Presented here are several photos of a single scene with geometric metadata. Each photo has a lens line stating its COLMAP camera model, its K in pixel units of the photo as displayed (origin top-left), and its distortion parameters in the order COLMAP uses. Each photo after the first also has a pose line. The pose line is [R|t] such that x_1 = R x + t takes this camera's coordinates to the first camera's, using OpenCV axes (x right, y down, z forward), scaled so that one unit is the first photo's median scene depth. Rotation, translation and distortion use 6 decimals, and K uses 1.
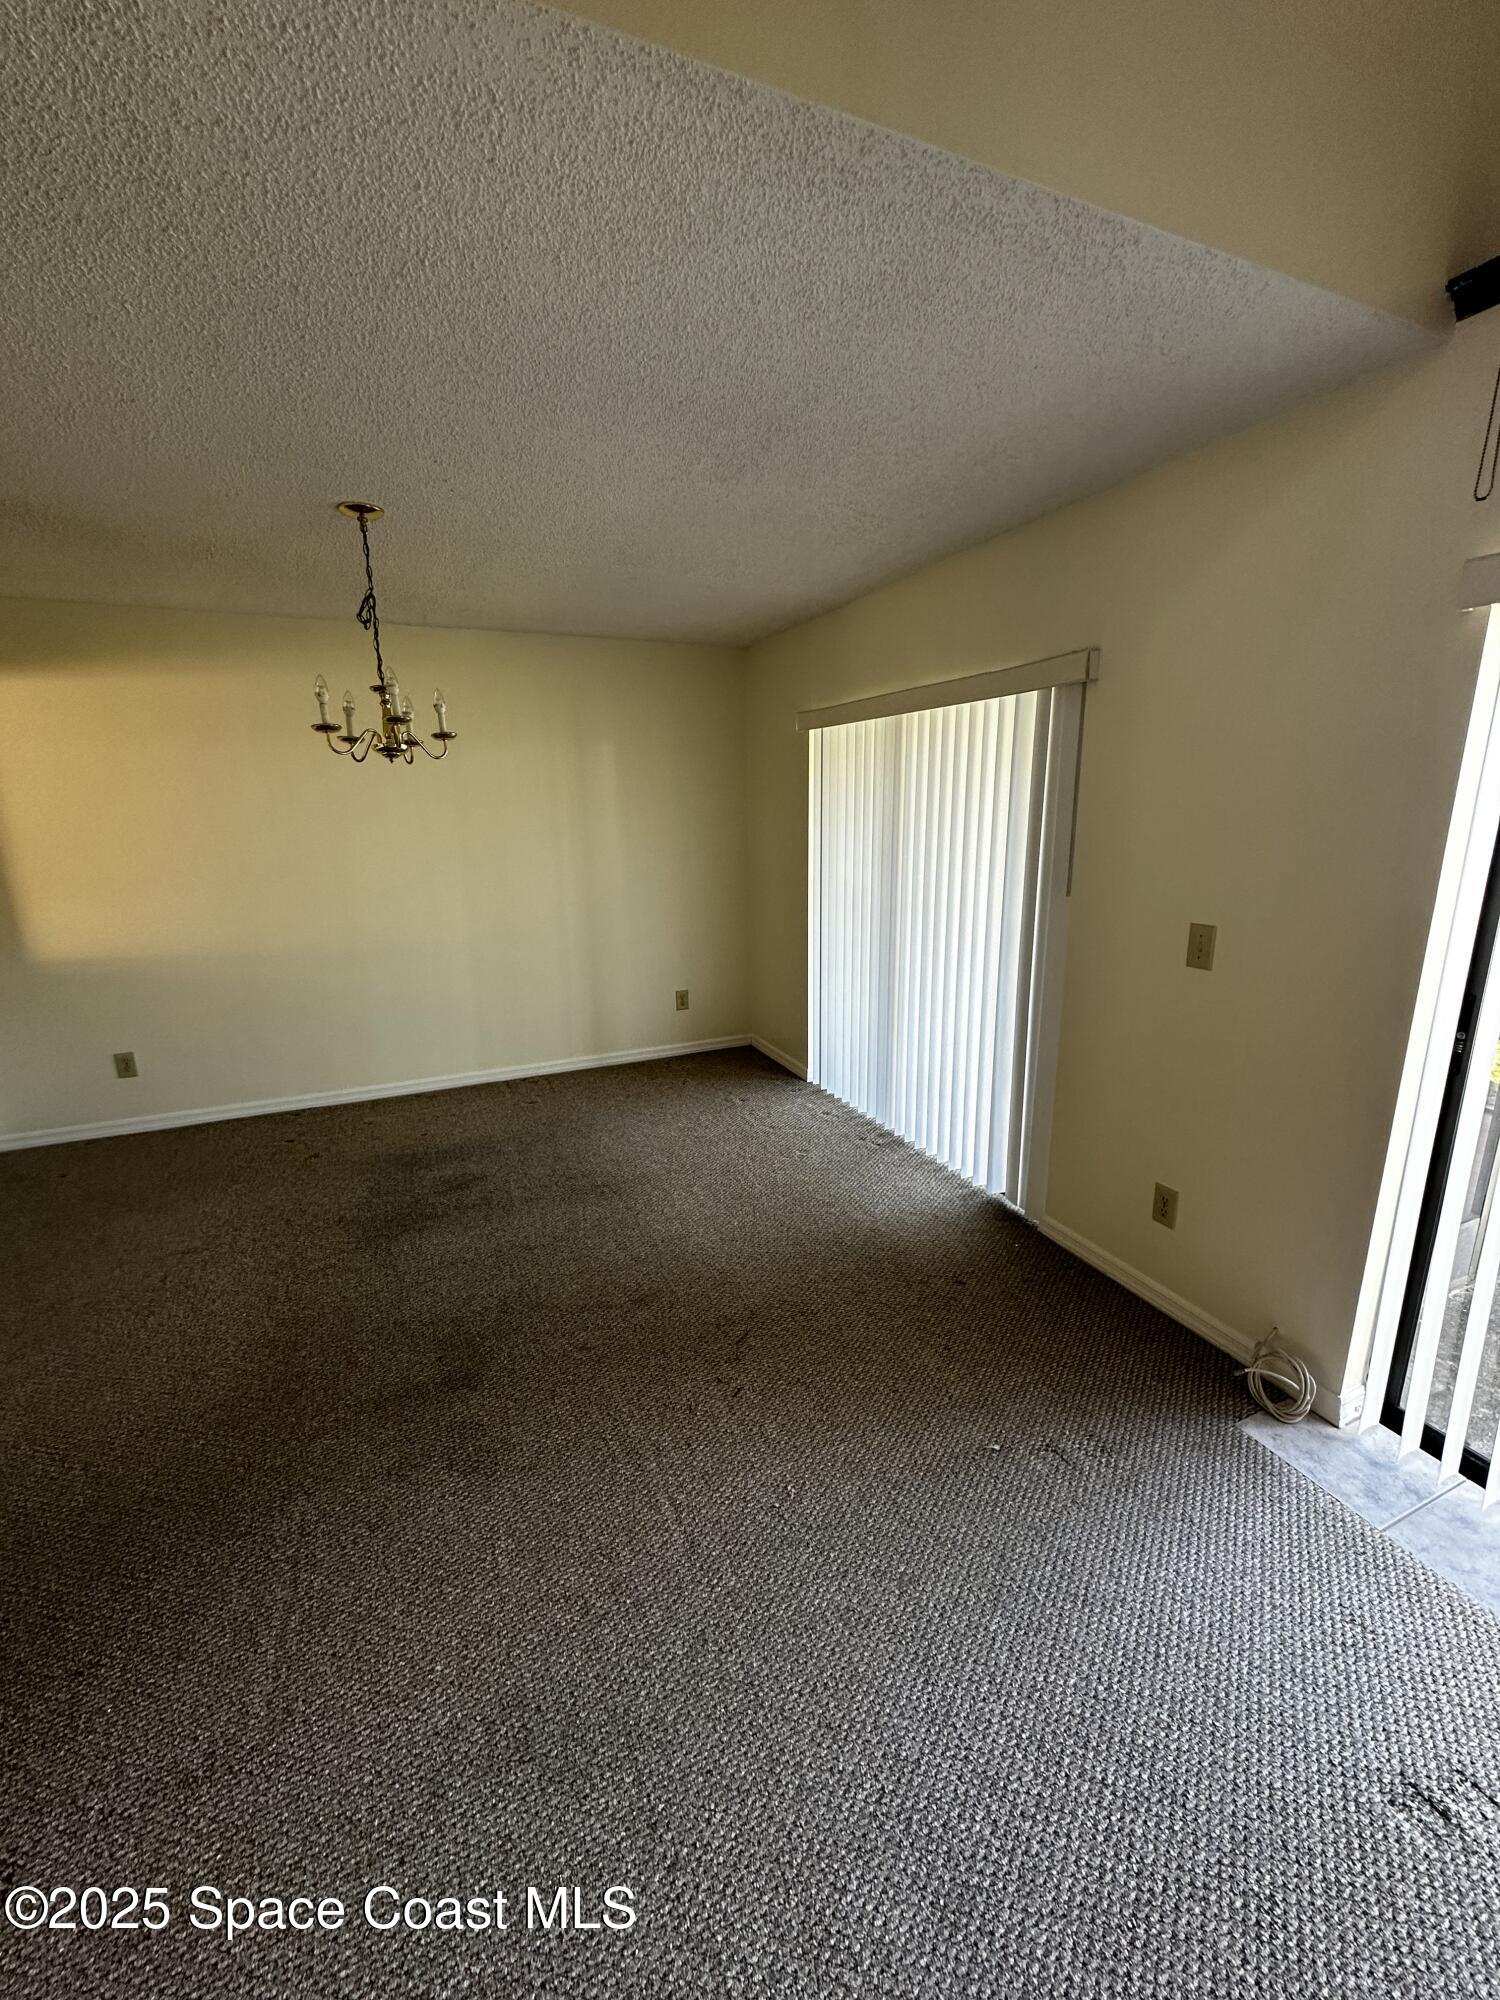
lens RADIAL K [[800.8, 0, 751.1], [0, 800.8, 1001.0], [0, 0, 1]] dist [-0.002949, 0.000636]
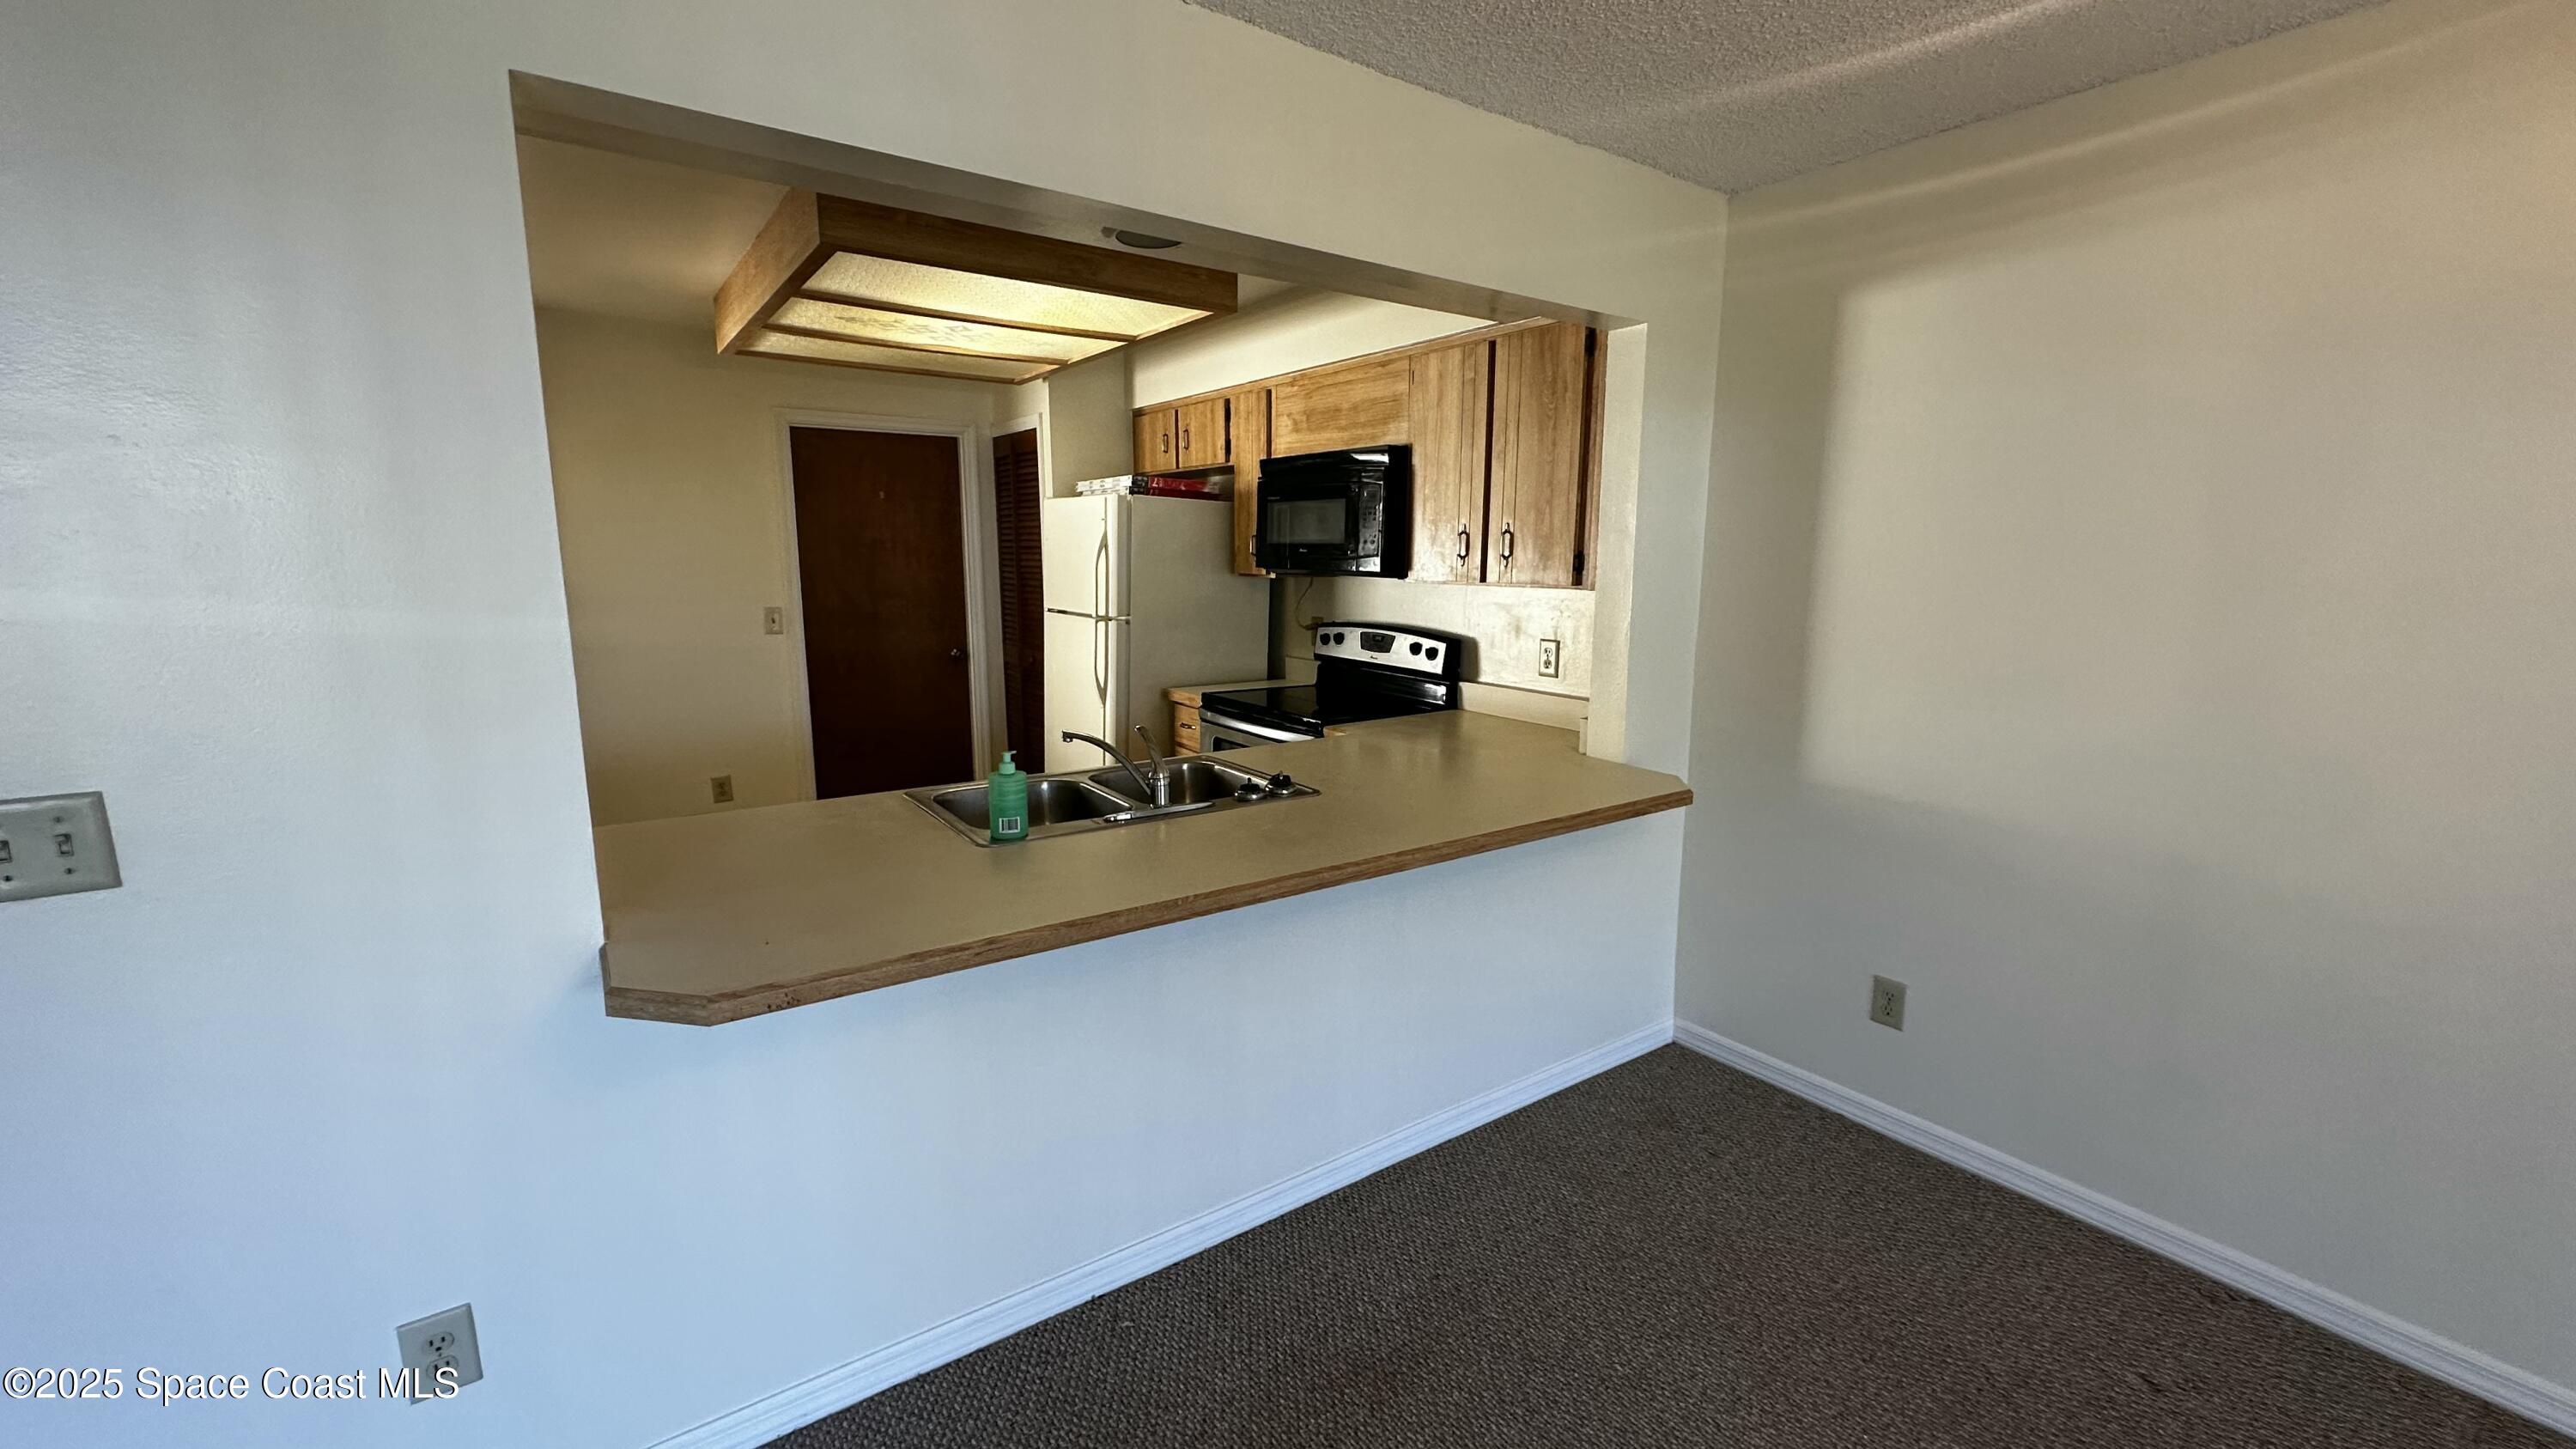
lens RADIAL K [[1031.5, 0, 1291.1], [0, 1031.5, 727.2], [0, 0, 1]] dist [-0.000970, -0.000340]
pose [[0.201485, 0.177961, -0.963189, -0.285289], [-0.242234, 0.961864, 0.127045, -0.098479], [0.949066, 0.207720, 0.236910, 0.505766]]
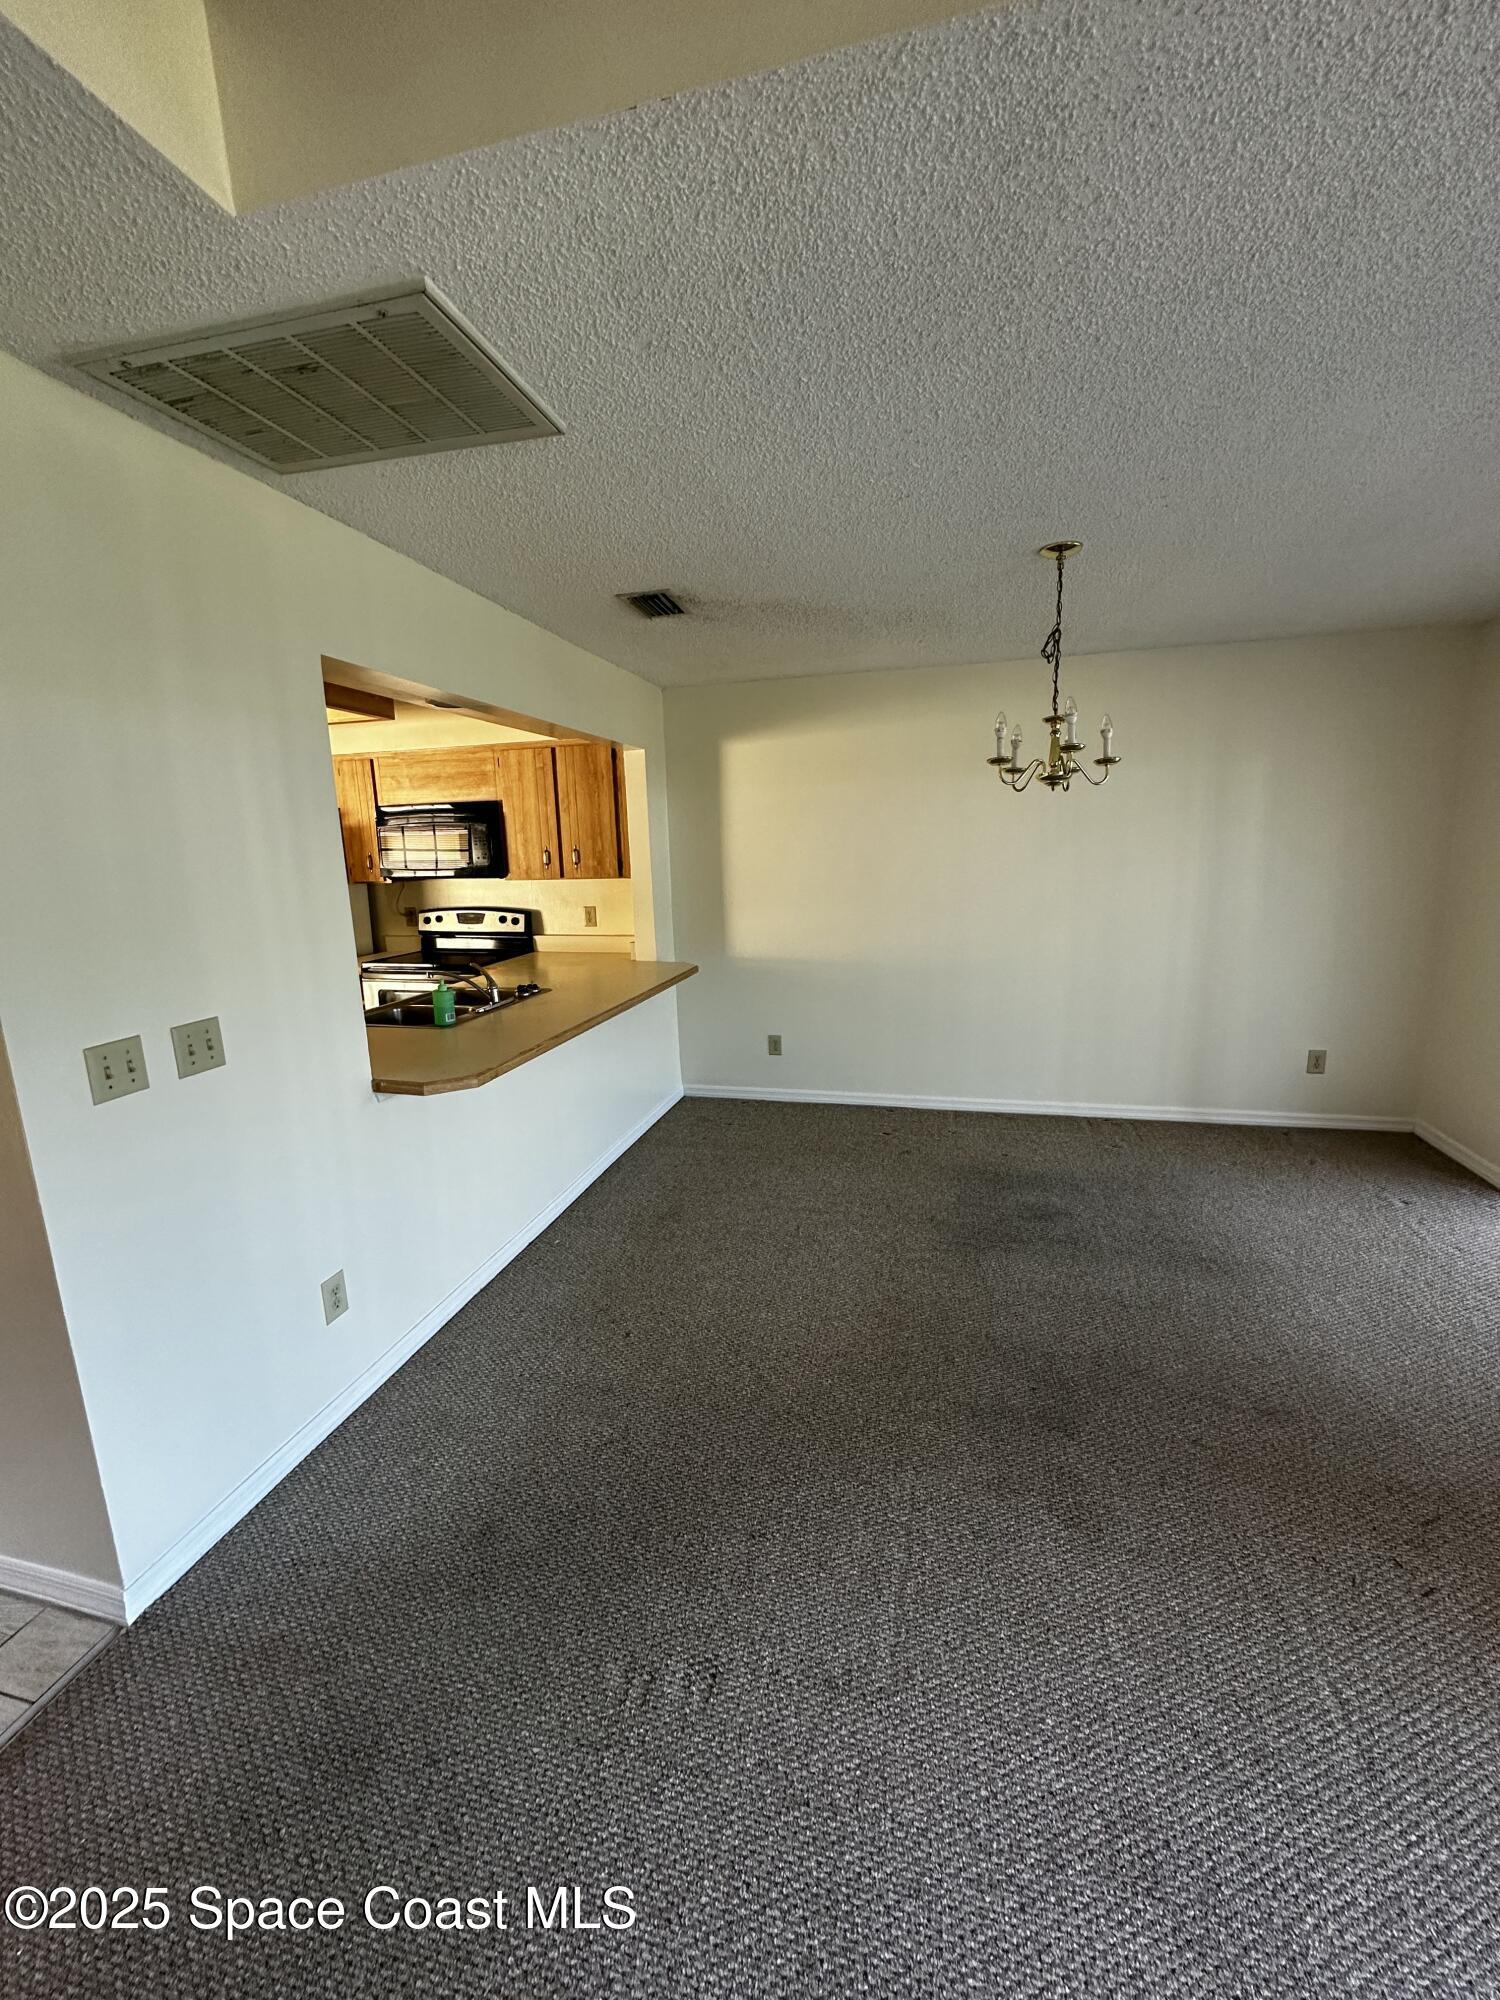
lens RADIAL K [[800.8, 0, 749.5], [0, 800.8, 1001.2], [0, 0, 1]] dist [-0.002949, 0.000636]
pose [[0.789817, 0.109785, -0.603437, -0.086294], [-0.129325, 0.991540, 0.011124, 0.004991], [0.599553, 0.069254, 0.797333, -0.019382]]
